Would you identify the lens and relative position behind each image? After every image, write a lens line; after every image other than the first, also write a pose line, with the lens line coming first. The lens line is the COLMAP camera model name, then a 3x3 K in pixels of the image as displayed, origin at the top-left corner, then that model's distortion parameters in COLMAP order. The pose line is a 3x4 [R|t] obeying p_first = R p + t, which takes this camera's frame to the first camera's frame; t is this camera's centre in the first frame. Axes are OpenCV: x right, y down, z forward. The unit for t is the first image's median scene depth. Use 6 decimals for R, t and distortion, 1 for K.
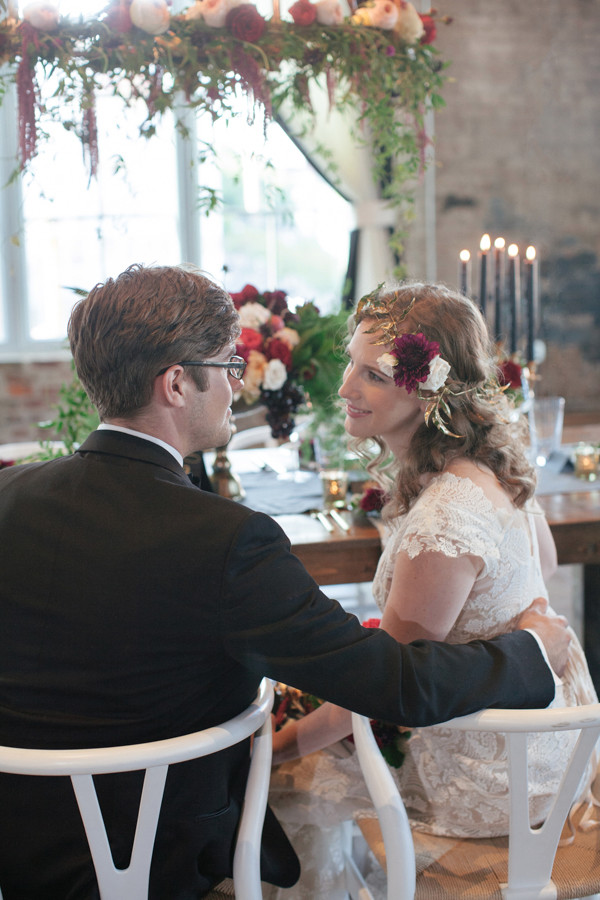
lens RADIAL K [[1360.6, 0, 330.4], [0, 1360.6, 450.5], [0, 0, 1]] dist [-0.197355, 0.523858]
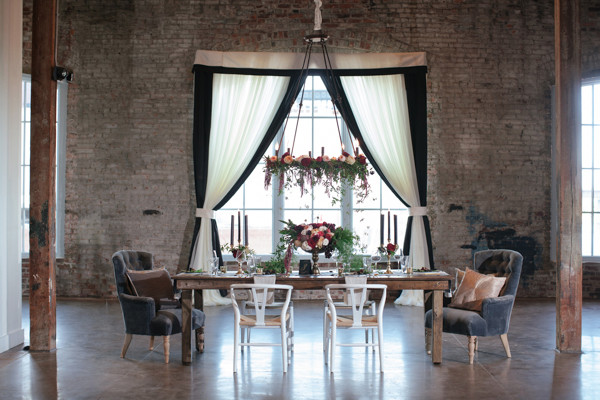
lens RADIAL K [[907.0, 0, 300.0], [0, 907.0, 200.0], [0, 0, 1]] dist [-0.197355, 0.523858]
pose [[0.973321, 0.021155, -0.228470, 0.682422], [-0.065022, 0.980352, -0.186231, 0.453084], [0.220041, 0.196119, 0.955573, -2.267259]]
